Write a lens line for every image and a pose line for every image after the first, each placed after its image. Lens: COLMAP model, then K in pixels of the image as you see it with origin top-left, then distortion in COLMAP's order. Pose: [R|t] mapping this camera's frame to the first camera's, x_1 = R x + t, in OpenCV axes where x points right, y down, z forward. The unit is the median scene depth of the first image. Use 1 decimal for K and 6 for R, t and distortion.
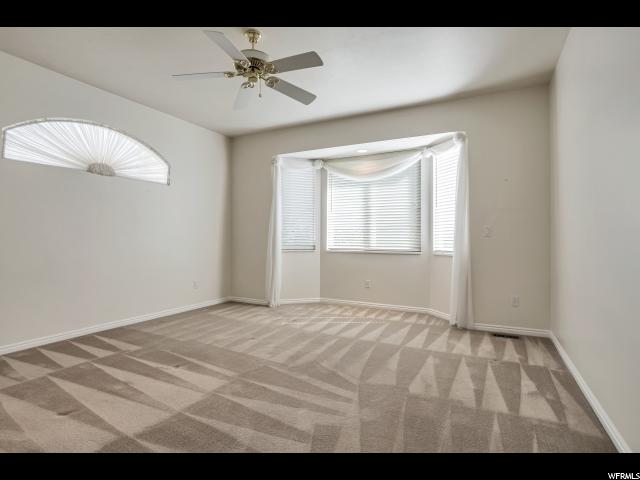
lens RADIAL K [[336.4, 0, 319.8], [0, 336.4, 239.6], [0, 0, 1]] dist [-0.023961, 0.004101]
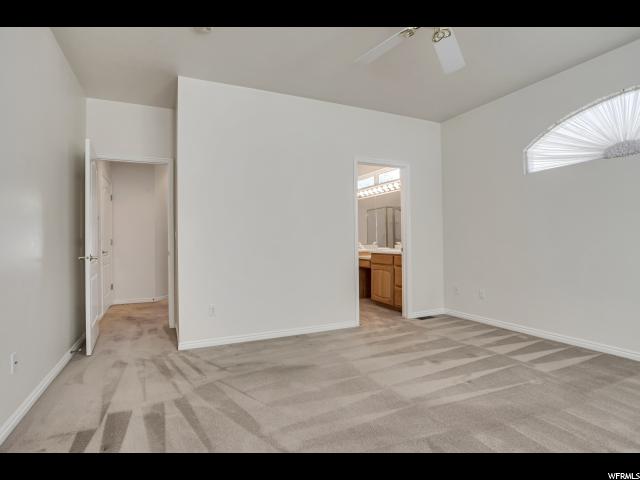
lens RADIAL K [[336.4, 0, 320.1], [0, 336.4, 239.7], [0, 0, 1]] dist [-0.023961, 0.004101]
pose [[-0.609874, -0.002235, -0.792495, 0.491052], [0.000615, 0.999994, -0.003293, 0.001793], [0.792498, -0.002495, -0.609870, 1.152655]]
